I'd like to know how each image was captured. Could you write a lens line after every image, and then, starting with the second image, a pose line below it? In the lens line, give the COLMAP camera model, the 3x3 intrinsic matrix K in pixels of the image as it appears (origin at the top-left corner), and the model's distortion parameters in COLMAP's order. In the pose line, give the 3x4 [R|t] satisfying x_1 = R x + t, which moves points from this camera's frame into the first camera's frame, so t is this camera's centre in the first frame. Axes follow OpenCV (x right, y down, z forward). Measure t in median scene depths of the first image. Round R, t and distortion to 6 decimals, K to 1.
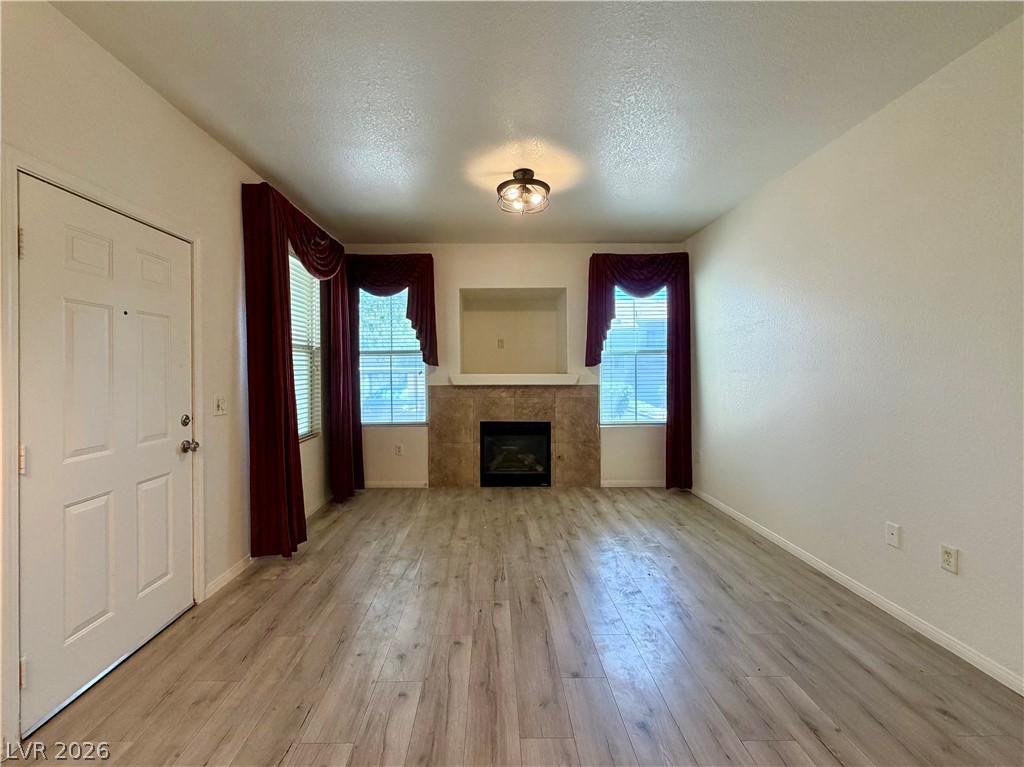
lens RADIAL K [[441.2, 0, 495.4], [0, 441.2, 369.5], [0, 0, 1]] dist [-0.001428, 0.000721]
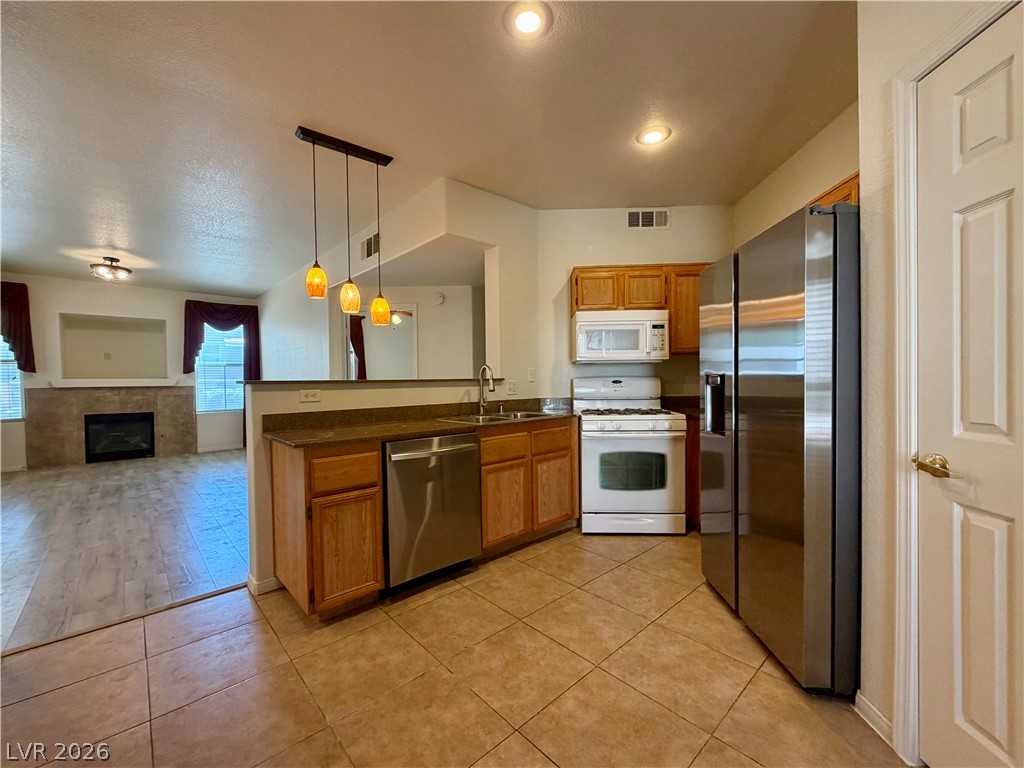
lens RADIAL K [[414.0, 0, 504.7], [0, 414.0, 386.6], [0, 0, 1]] dist [-0.000477, 0.000540]
pose [[0.741603, -0.015974, 0.670649, 0.071812], [0.008826, 0.999862, 0.014055, 0.027238], [-0.670781, -0.004504, 0.741642, -0.802373]]
